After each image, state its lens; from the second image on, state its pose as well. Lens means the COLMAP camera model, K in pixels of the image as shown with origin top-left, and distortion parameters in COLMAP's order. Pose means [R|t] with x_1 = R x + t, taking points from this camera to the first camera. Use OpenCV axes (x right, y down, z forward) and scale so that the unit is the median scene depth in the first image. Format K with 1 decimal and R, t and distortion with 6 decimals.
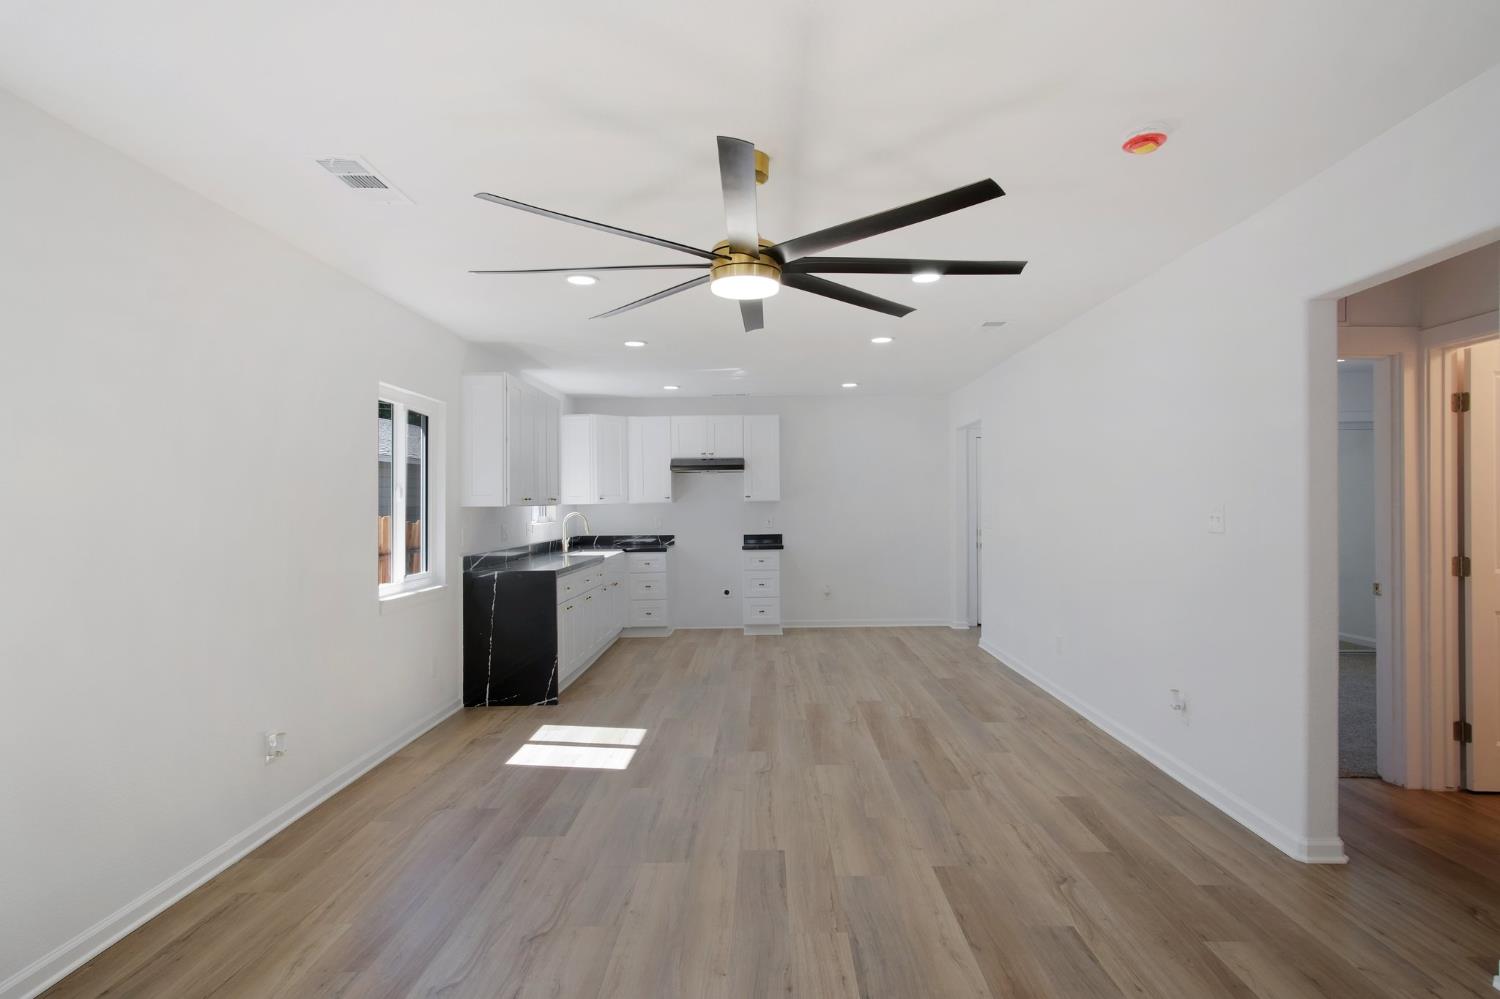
lens RADIAL K [[808.7, 0, 743.1], [0, 808.7, 498.4], [0, 0, 1]] dist [-0.023967, 0.000420]
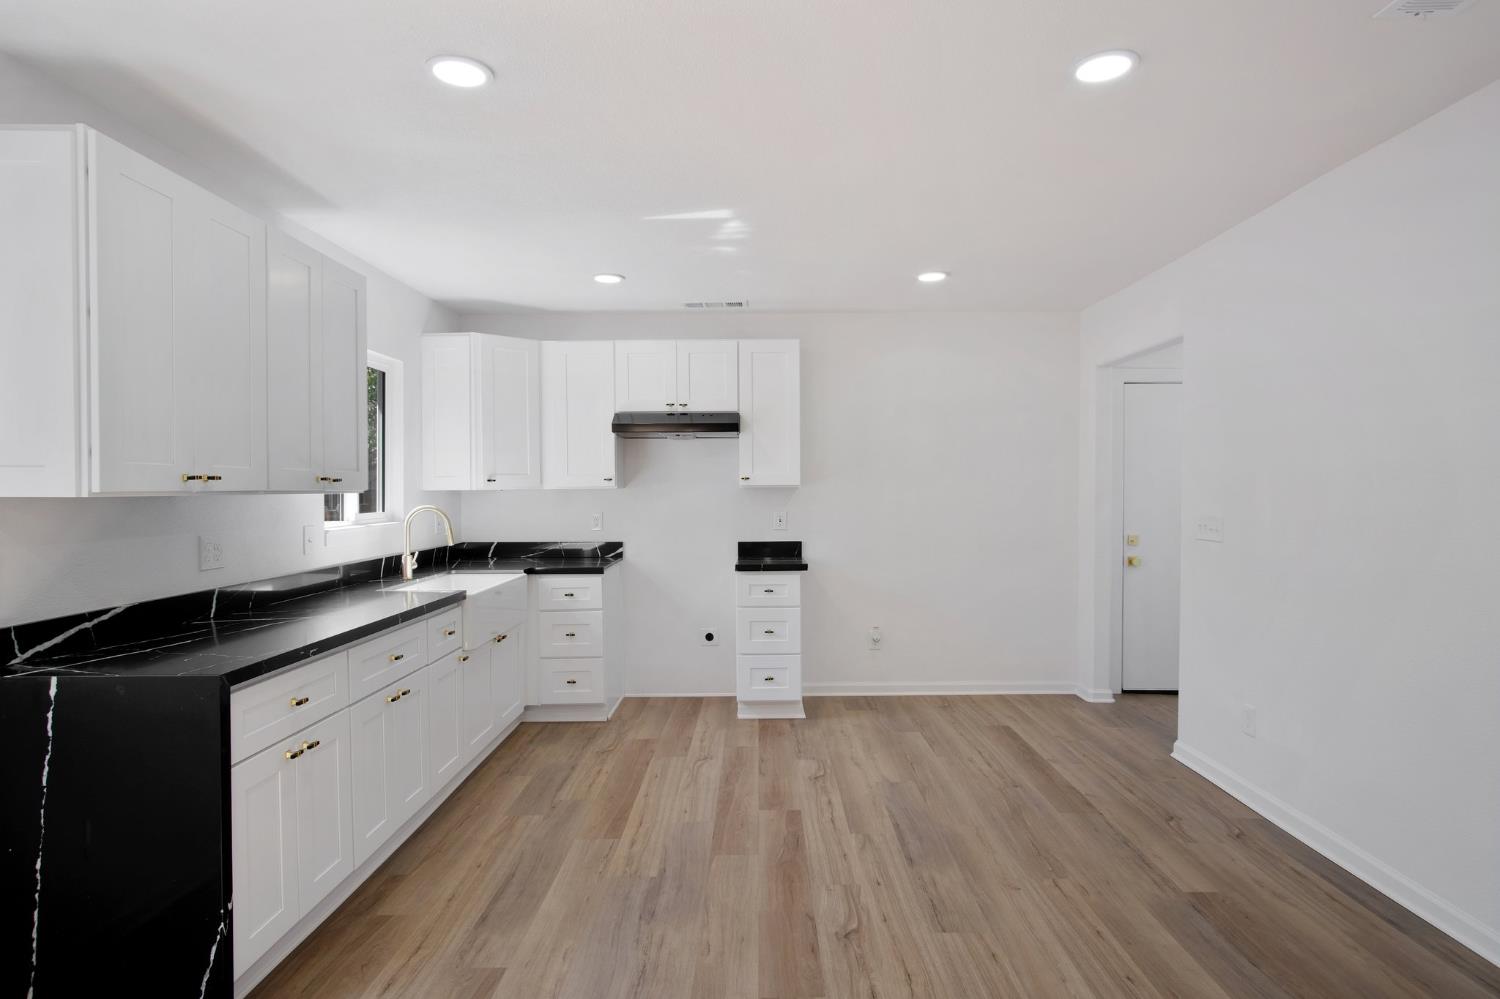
lens RADIAL K [[808.7, 0, 743.1], [0, 808.7, 498.4], [0, 0, 1]] dist [-0.023967, 0.000420]
pose [[0.999939, 0.005300, 0.009732, -0.001608], [-0.005476, 0.999820, 0.018155, 0.001610], [-0.009634, -0.018207, 0.999788, 0.423631]]
